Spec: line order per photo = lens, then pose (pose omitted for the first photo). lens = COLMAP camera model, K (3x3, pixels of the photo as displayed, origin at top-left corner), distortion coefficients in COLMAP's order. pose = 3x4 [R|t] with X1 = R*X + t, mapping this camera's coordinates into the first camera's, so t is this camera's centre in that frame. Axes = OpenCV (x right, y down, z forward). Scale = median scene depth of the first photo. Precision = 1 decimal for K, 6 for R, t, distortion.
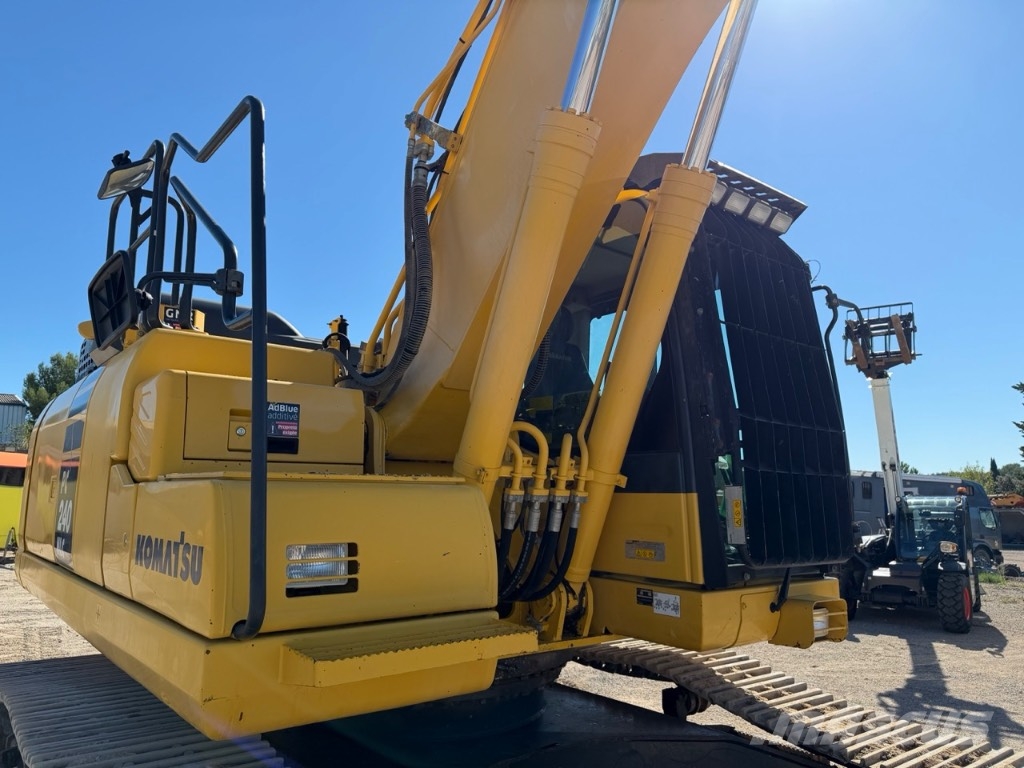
lens RADIAL K [[716.3, 0, 506.0], [0, 716.3, 379.6], [0, 0, 1]] dist [0.078798, -0.102238]
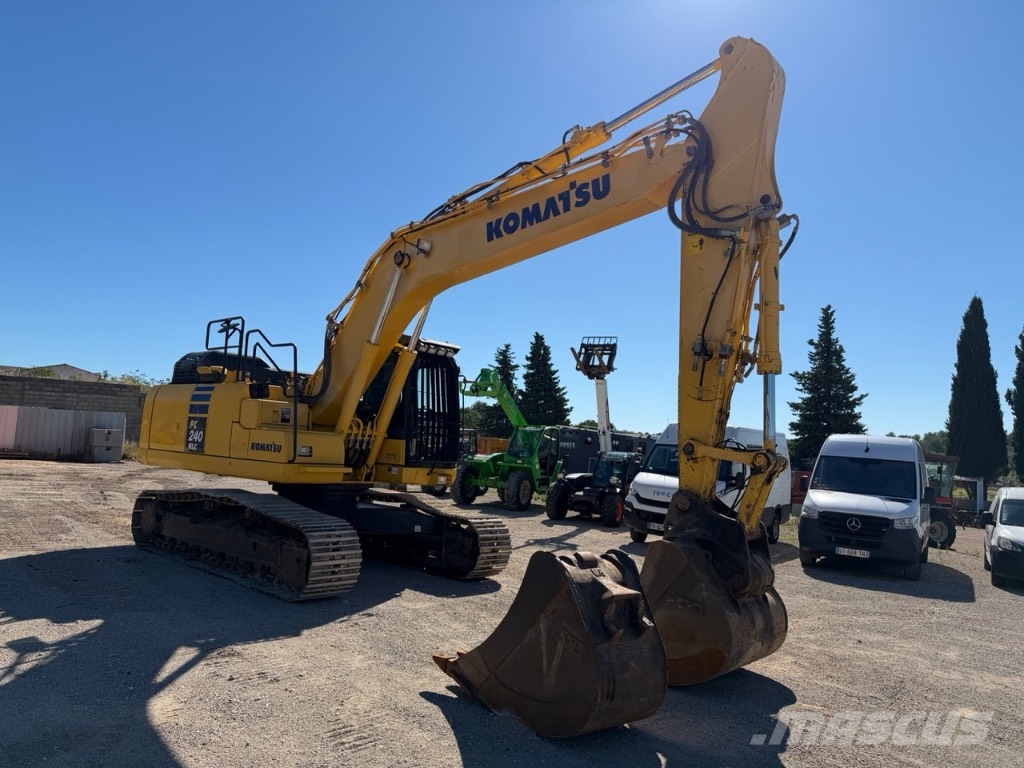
lens RADIAL K [[716.3, 0, 508.1], [0, 716.3, 382.6], [0, 0, 1]] dist [0.078798, -0.102238]
pose [[0.981835, 0.072972, 0.175146, 0.115019], [-0.086815, 0.993567, 0.072711, -0.396471], [-0.168713, -0.086596, 0.981854, -2.355210]]
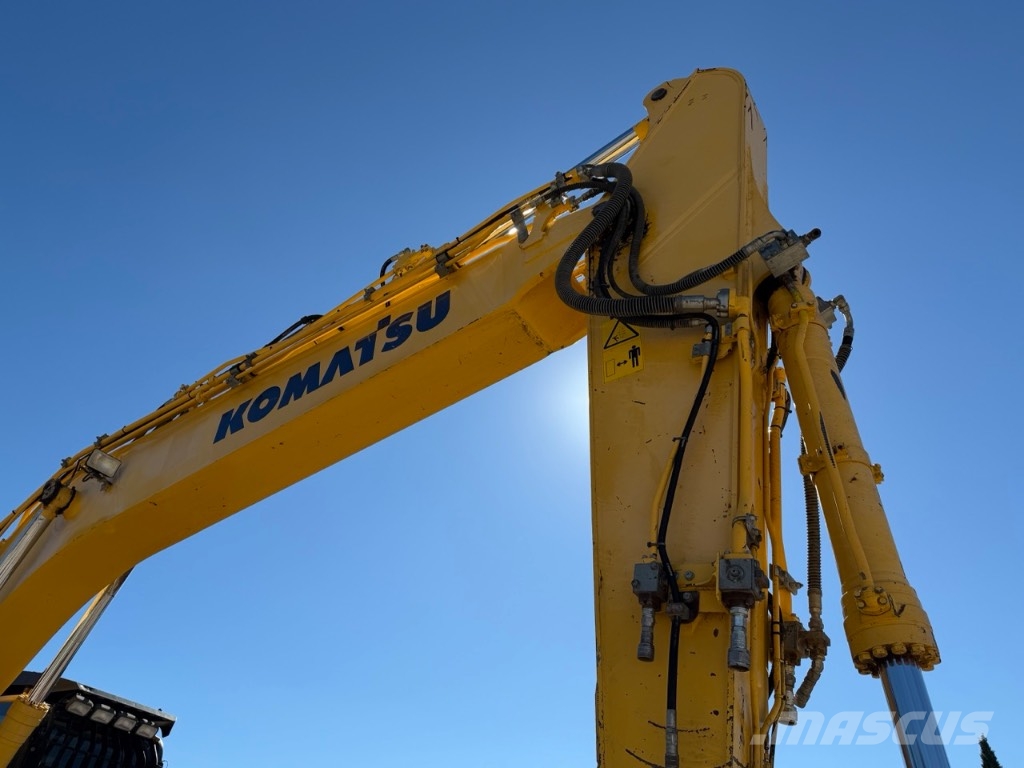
lens RADIAL K [[716.3, 0, 515.4], [0, 716.3, 387.5], [0, 0, 1]] dist [0.078798, -0.102238]
pose [[0.950213, 0.246465, 0.190658, 0.748682], [-0.120660, 0.855161, -0.504123, -0.185220], [-0.287292, 0.456020, 0.842324, -0.941710]]
